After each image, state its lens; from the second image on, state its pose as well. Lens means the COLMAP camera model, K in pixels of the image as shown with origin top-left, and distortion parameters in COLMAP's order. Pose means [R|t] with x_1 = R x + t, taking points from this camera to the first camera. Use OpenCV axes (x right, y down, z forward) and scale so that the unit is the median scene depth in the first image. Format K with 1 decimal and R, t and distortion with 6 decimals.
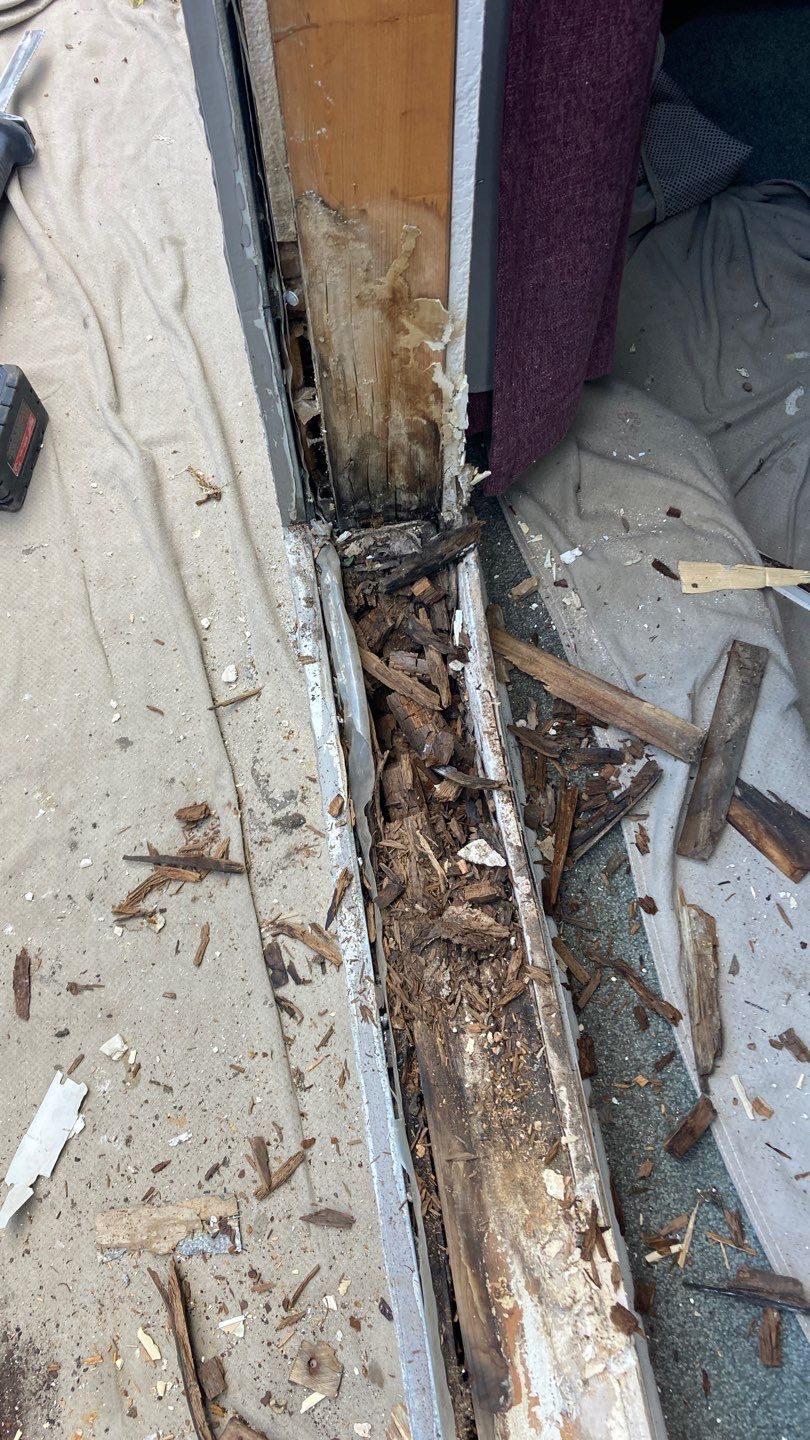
lens RADIAL K [[1154.5, 0, 401.7], [0, 1154.5, 707.8], [0, 0, 1]] dist [0.007134, 0.001122]
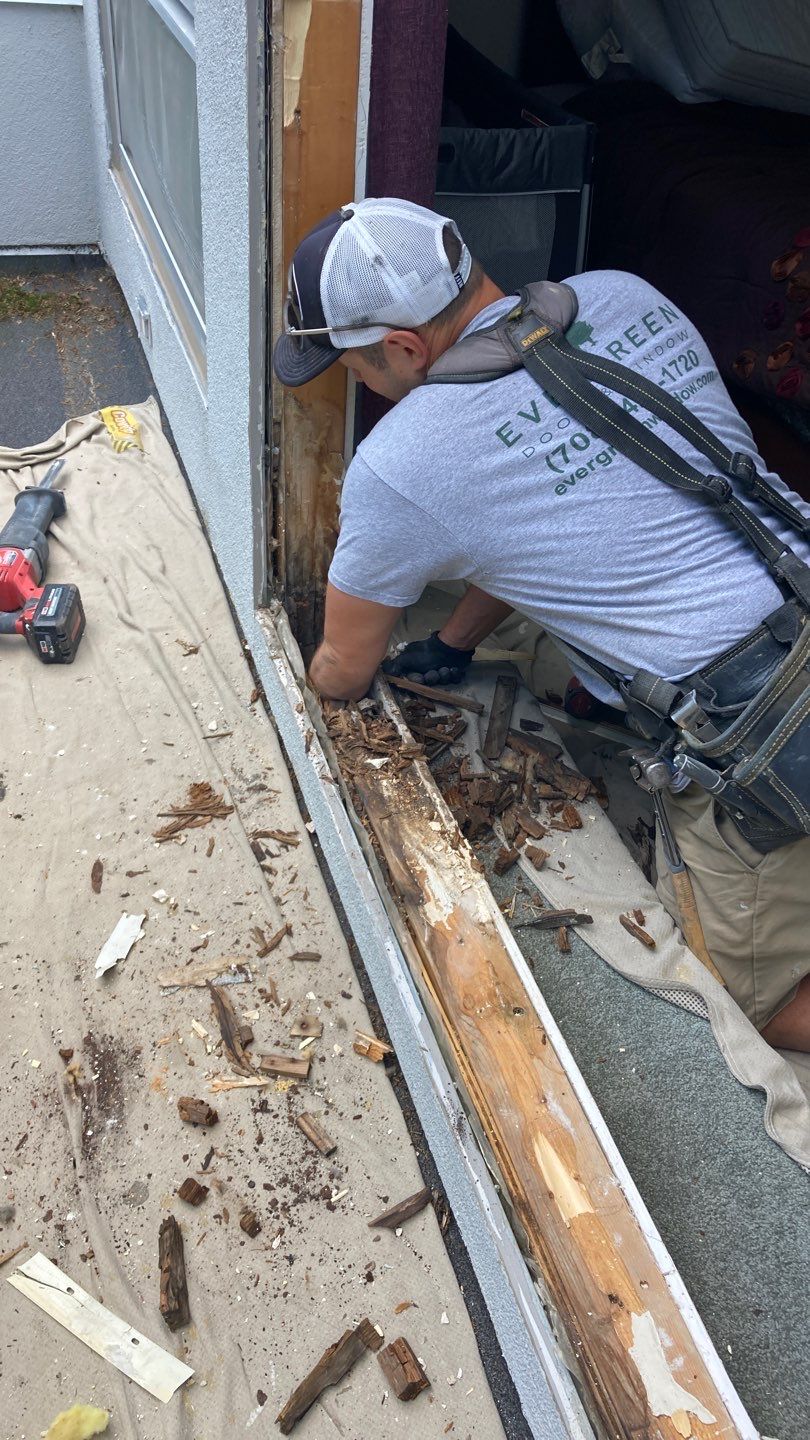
lens RADIAL K [[1152.2, 0, 402.2], [0, 1152.2, 740.4], [0, 0, 1]] dist [0.026204, 0.002189]
pose [[0.985373, -0.034265, 0.166931, -0.185460], [0.104032, 0.896810, -0.430010, 0.860811], [-0.134971, 0.441087, 0.887257, -0.590818]]
